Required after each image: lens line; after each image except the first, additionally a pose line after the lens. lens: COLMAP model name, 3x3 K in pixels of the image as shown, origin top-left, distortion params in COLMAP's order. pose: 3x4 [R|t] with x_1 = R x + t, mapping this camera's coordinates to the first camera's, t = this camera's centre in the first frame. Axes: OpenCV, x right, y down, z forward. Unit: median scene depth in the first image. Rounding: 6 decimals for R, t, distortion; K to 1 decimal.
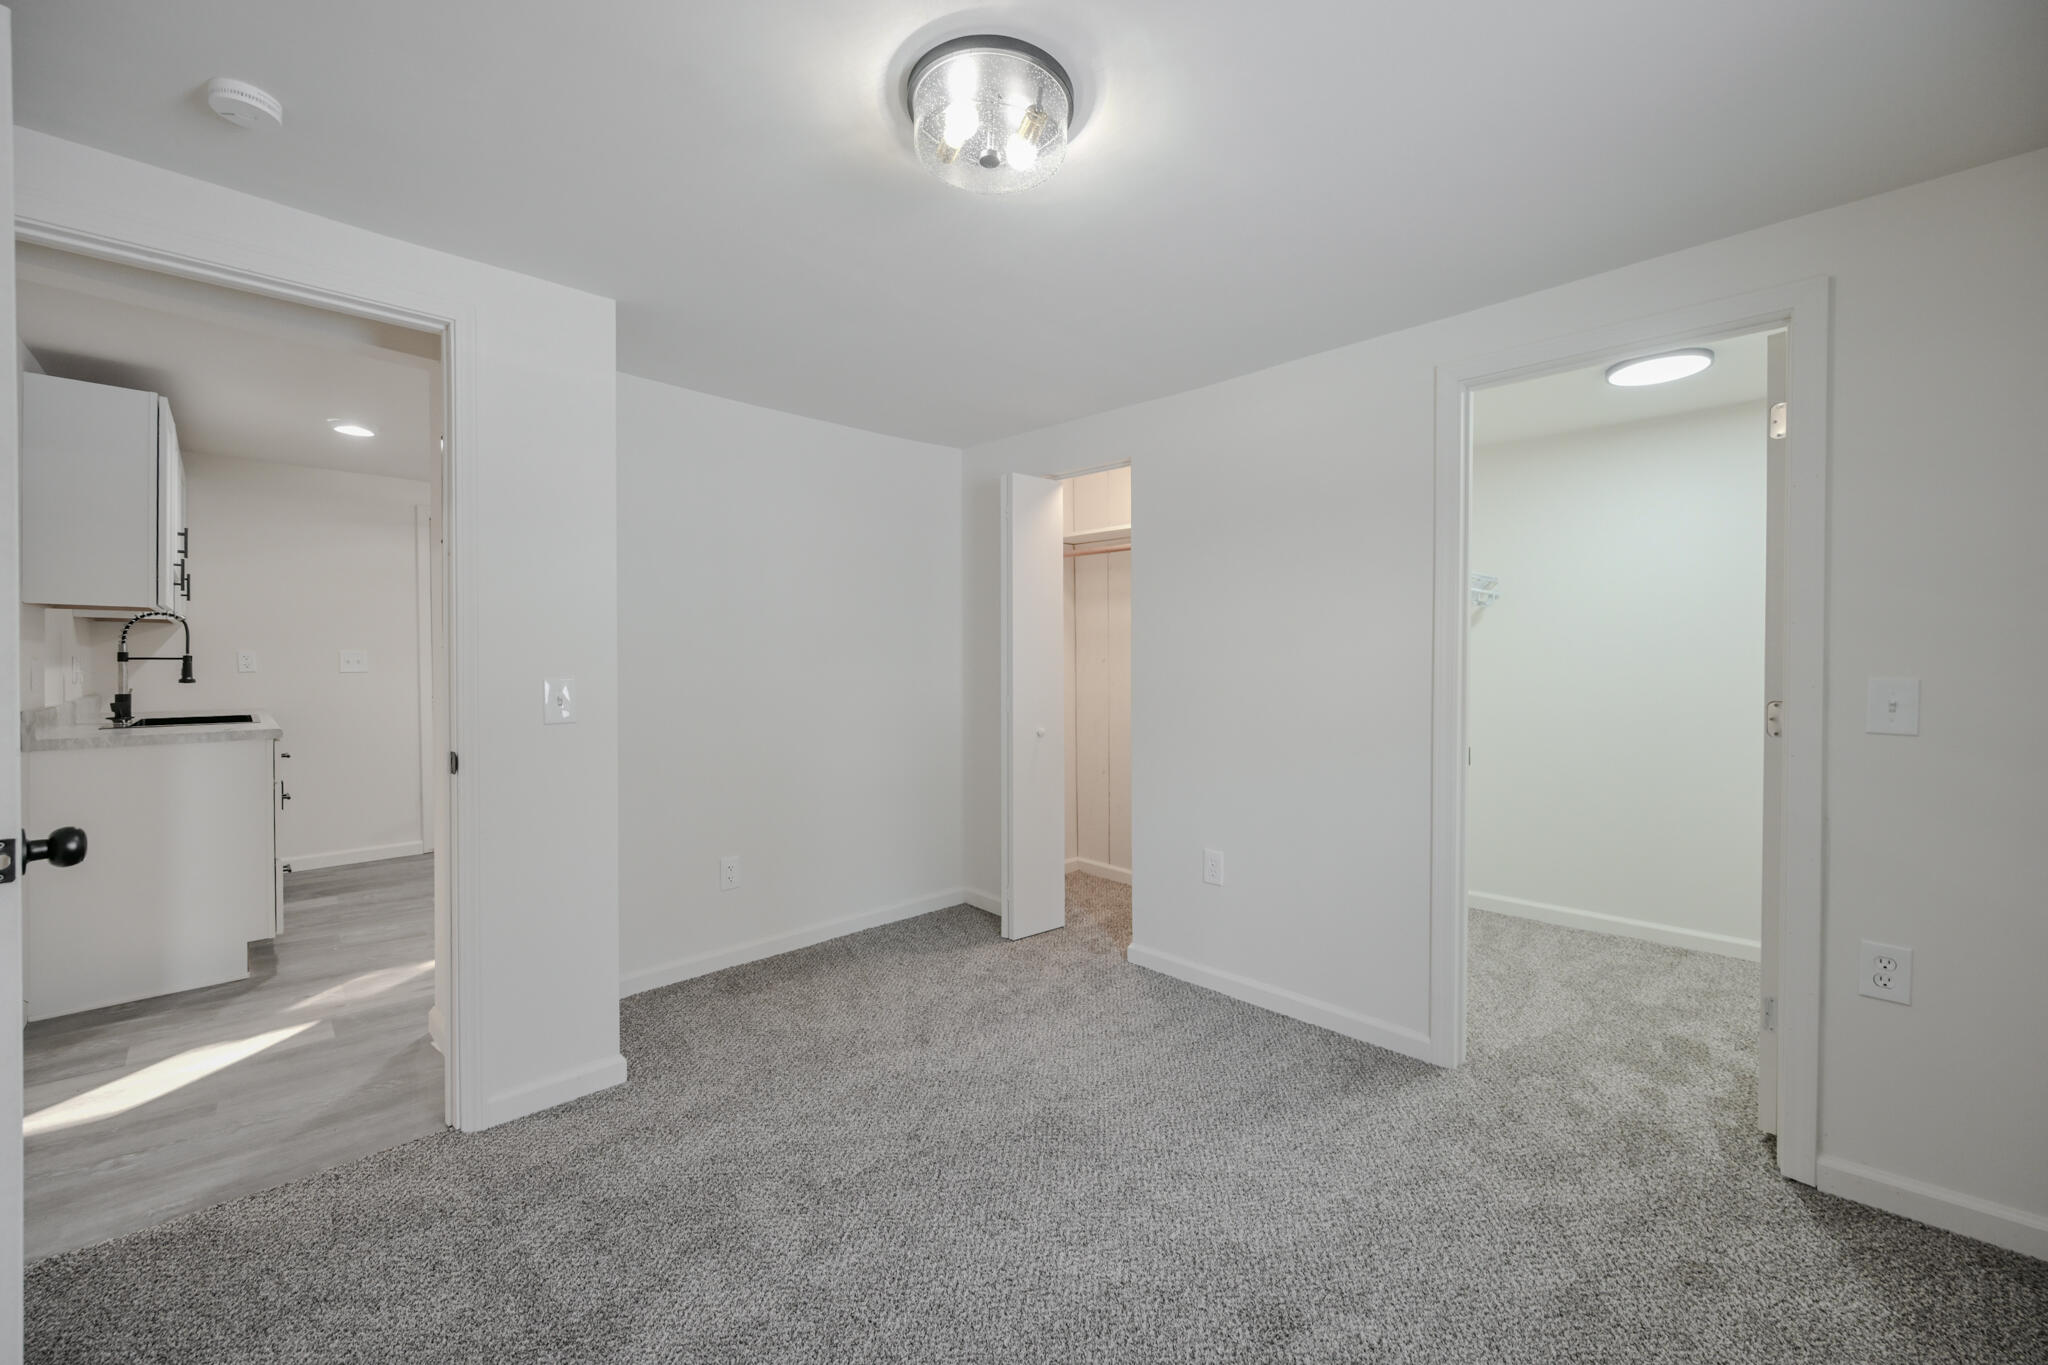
lens RADIAL K [[817.4, 0, 1023.2], [0, 817.4, 679.0], [0, 0, 1]] dist [0.008037, -0.001261]
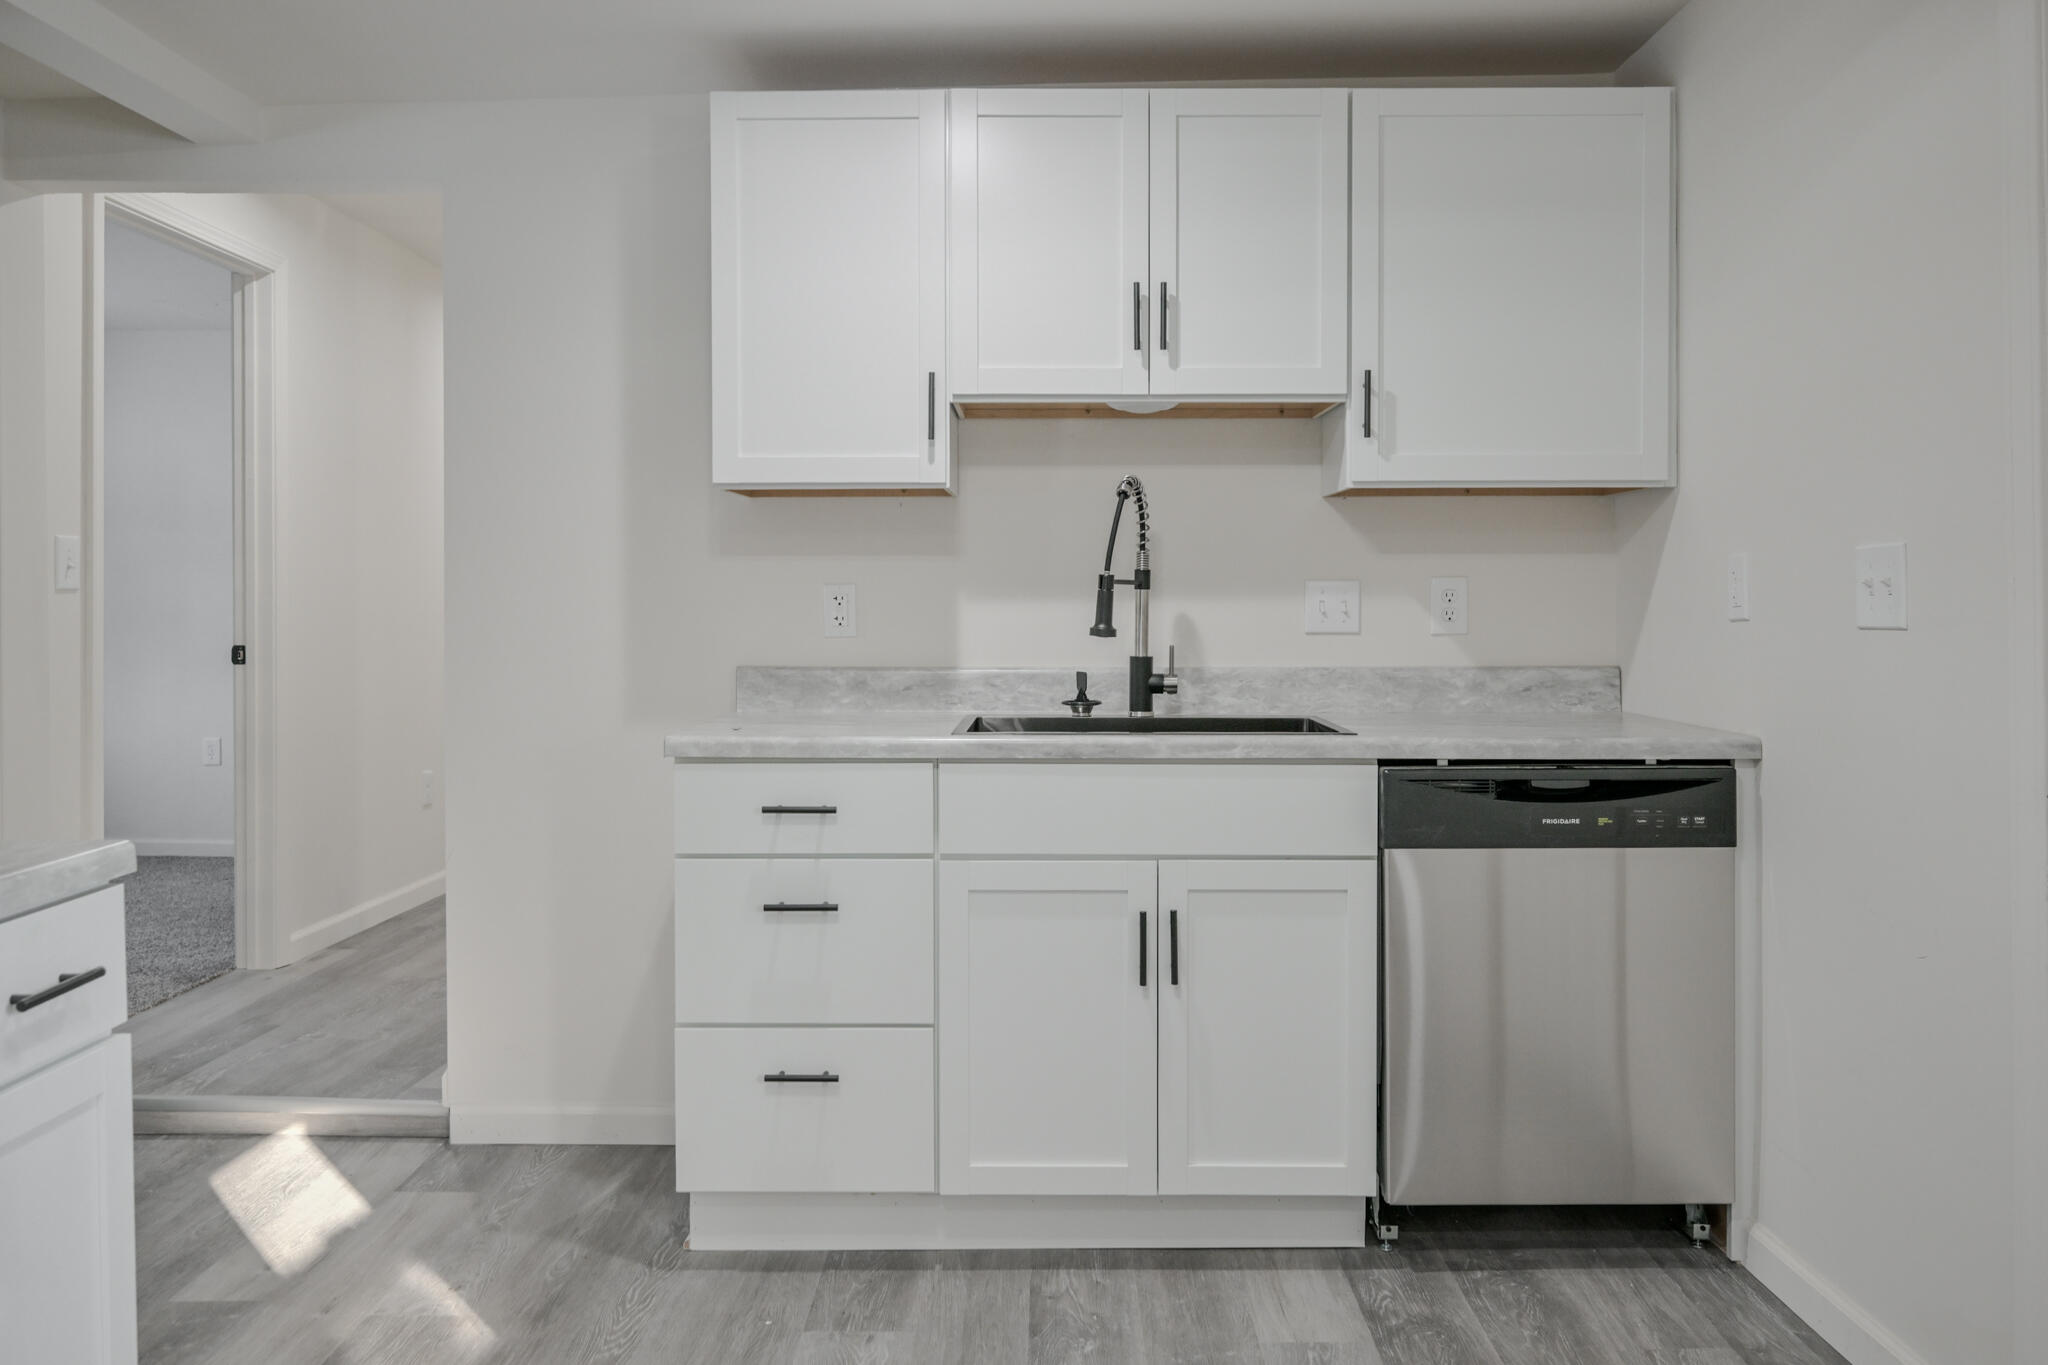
lens RADIAL K [[1563.7, 0, 1090.1], [0, 1563.7, 622.5], [0, 0, 1]] dist [-0.006300, -0.022963]
pose [[-0.722075, 0.011468, -0.691720, -0.449652], [-0.013254, 0.999450, 0.030406, -0.029654], [0.691688, 0.031123, -0.721525, 1.666873]]
